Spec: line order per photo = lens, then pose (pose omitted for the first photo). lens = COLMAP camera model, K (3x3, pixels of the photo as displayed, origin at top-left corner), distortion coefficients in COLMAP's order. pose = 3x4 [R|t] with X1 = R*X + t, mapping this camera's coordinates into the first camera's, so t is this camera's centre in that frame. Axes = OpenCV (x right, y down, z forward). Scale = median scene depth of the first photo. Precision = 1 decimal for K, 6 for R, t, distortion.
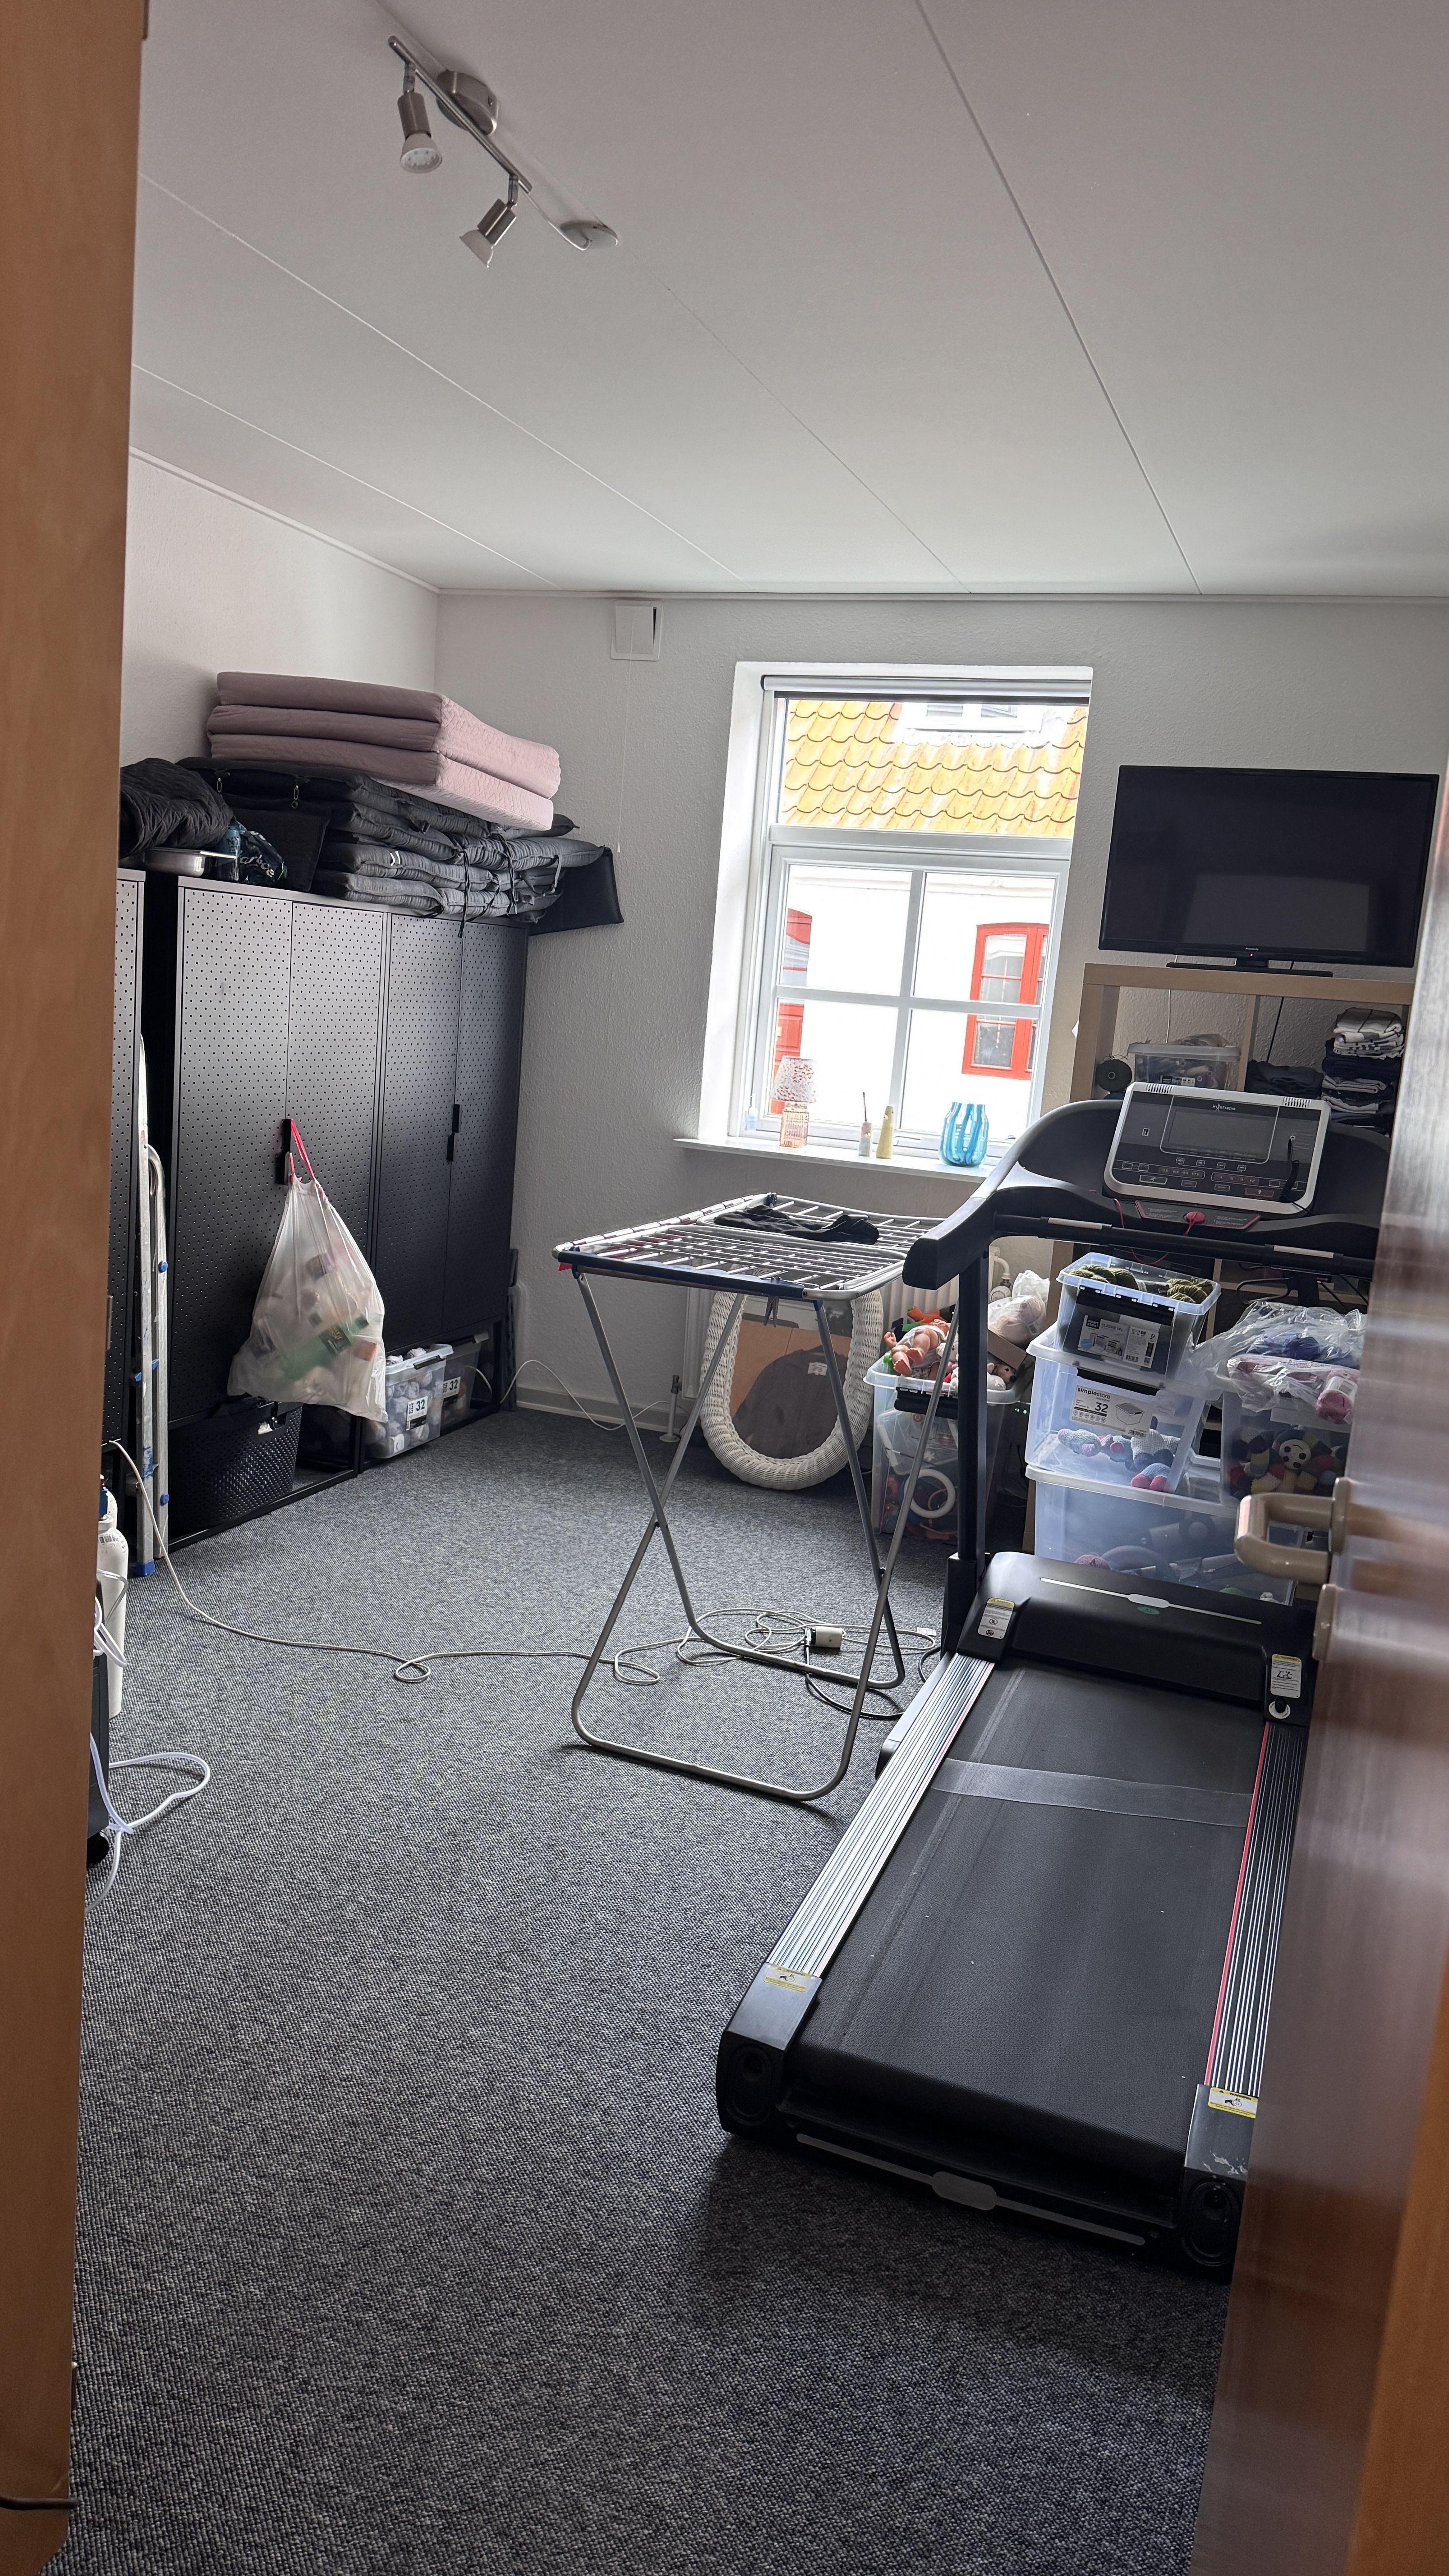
lens RADIAL K [[1798.8, 0, 724.2], [0, 1798.8, 1283.8], [0, 0, 1]] dist [0.002455, -0.000524]
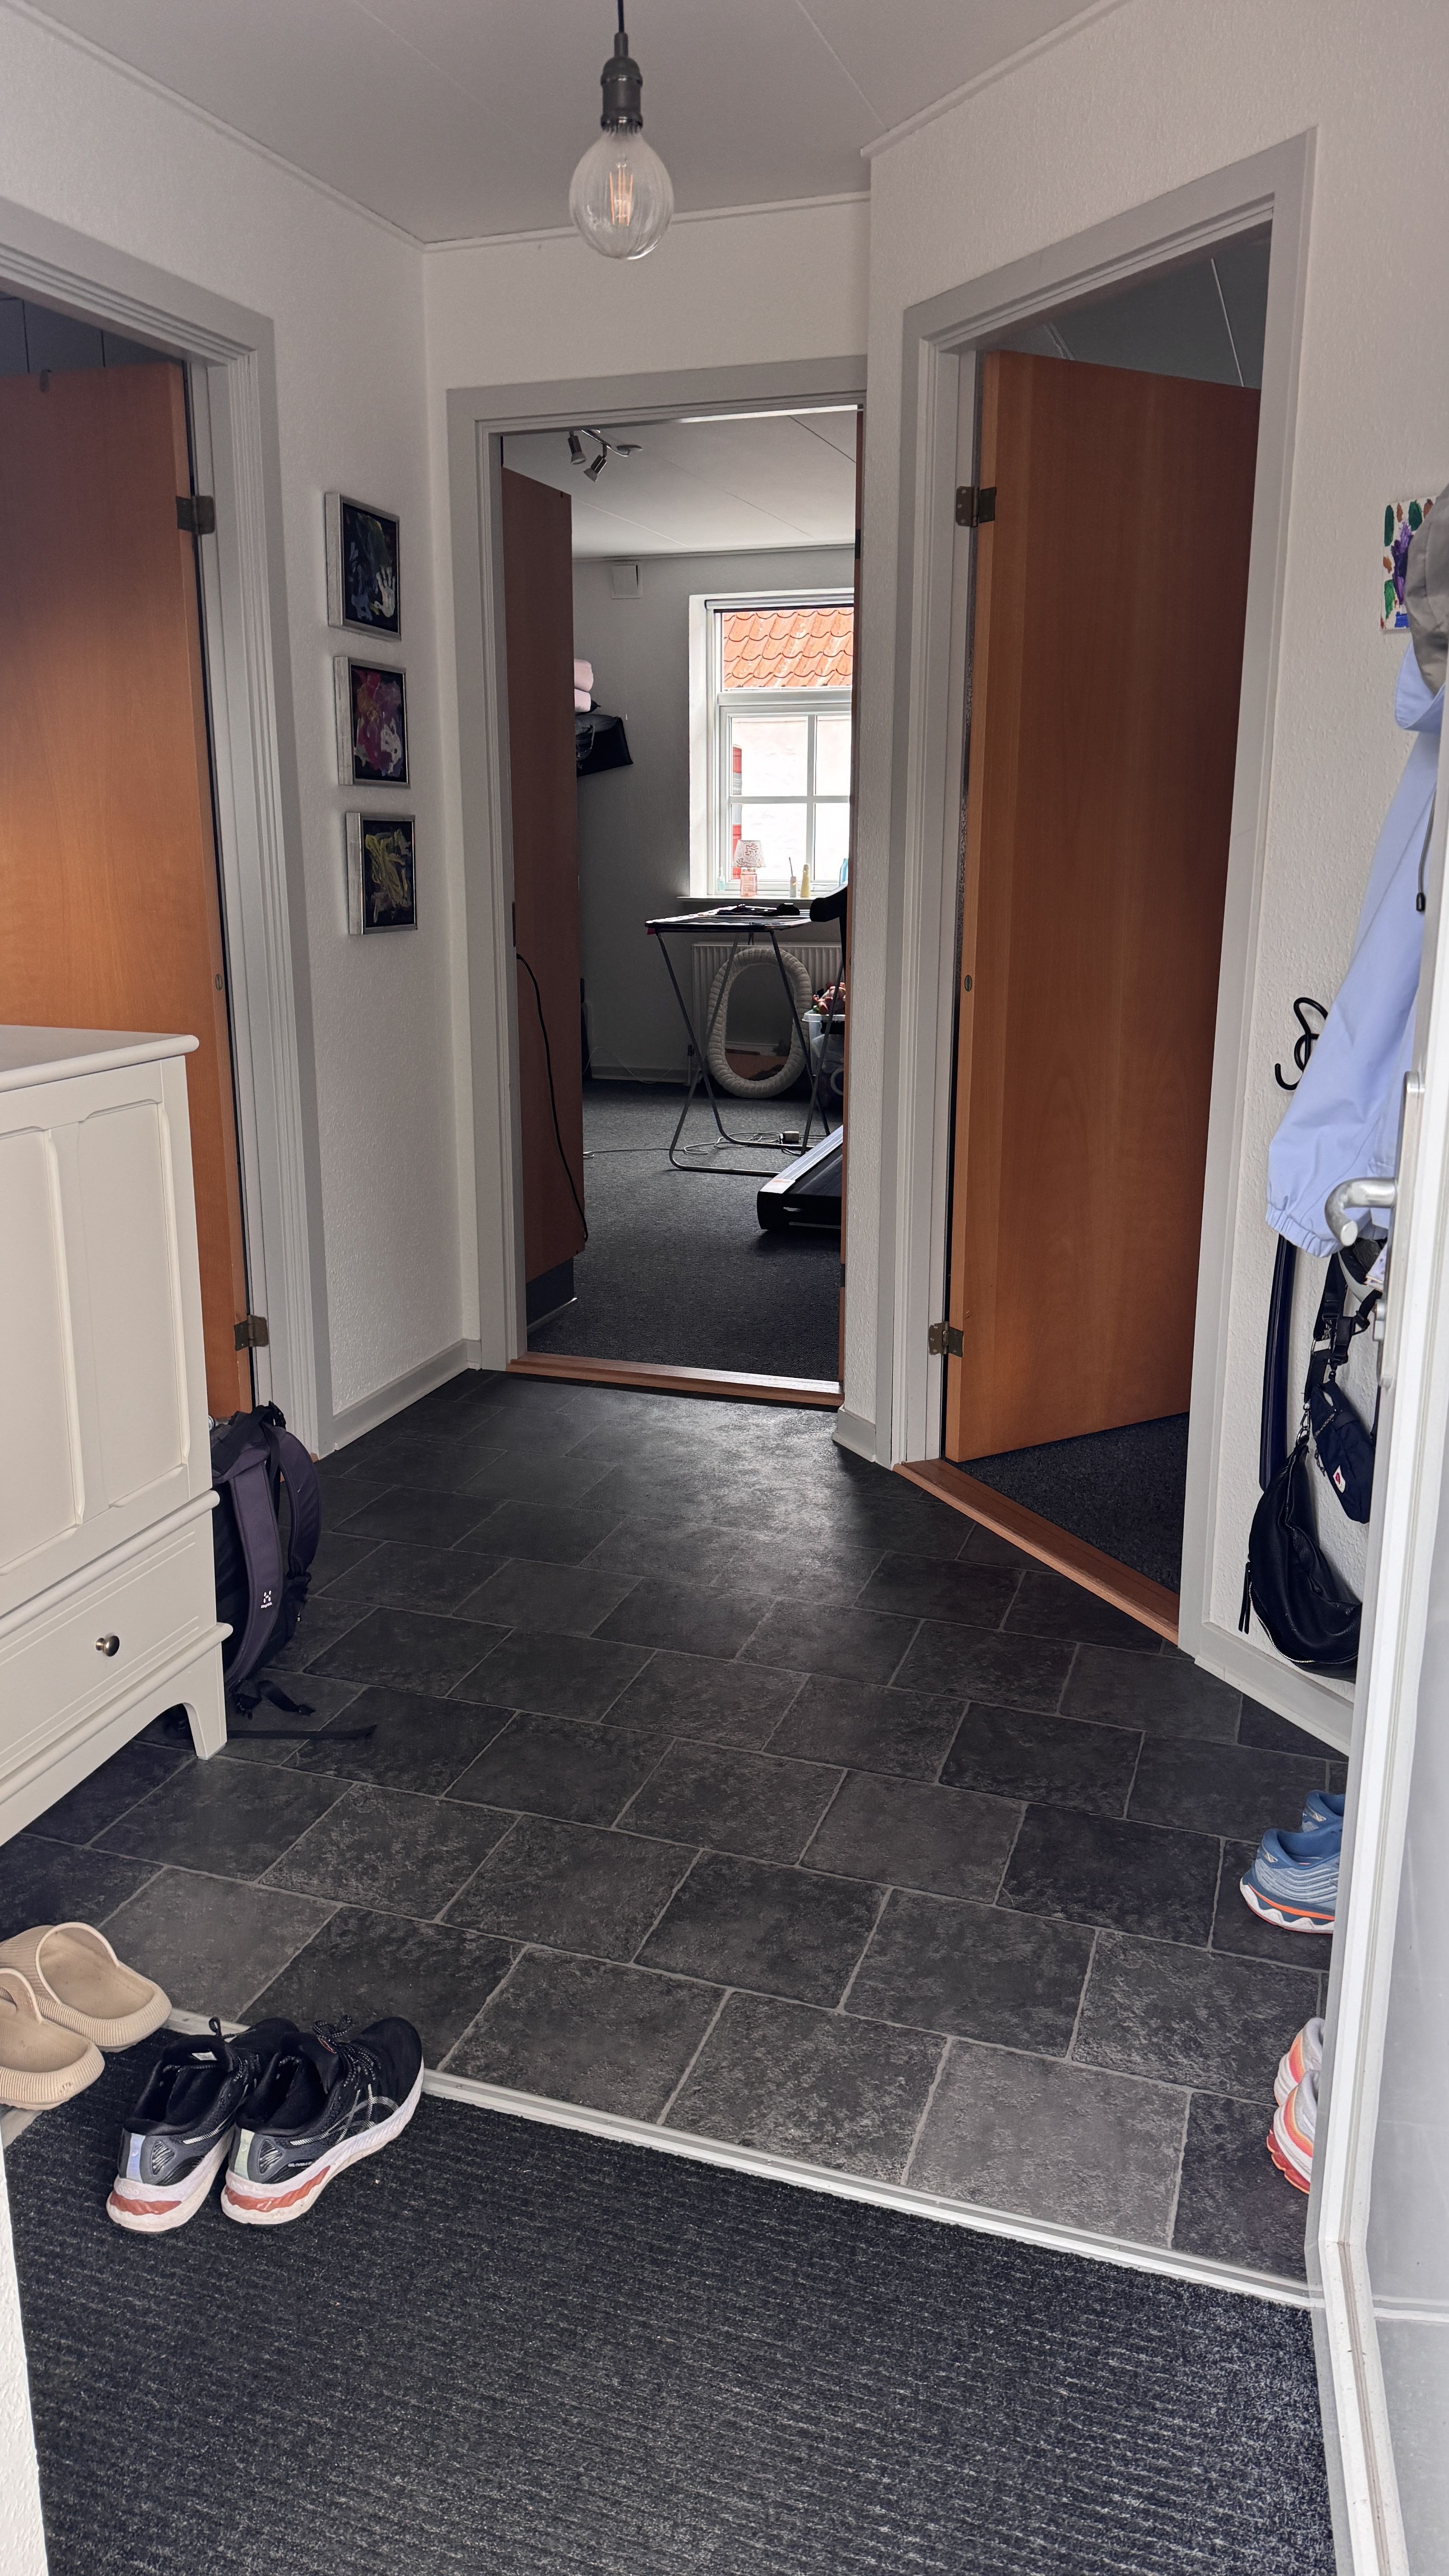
lens RADIAL K [[1798.8, 0, 718.4], [0, 1798.8, 1287.4], [0, 0, 1]] dist [0.002455, -0.000524]
pose [[0.995947, -0.088921, 0.013521, -0.044205], [0.087420, 0.992365, 0.087004, 0.135673], [-0.021154, -0.085470, 0.996116, -0.670061]]
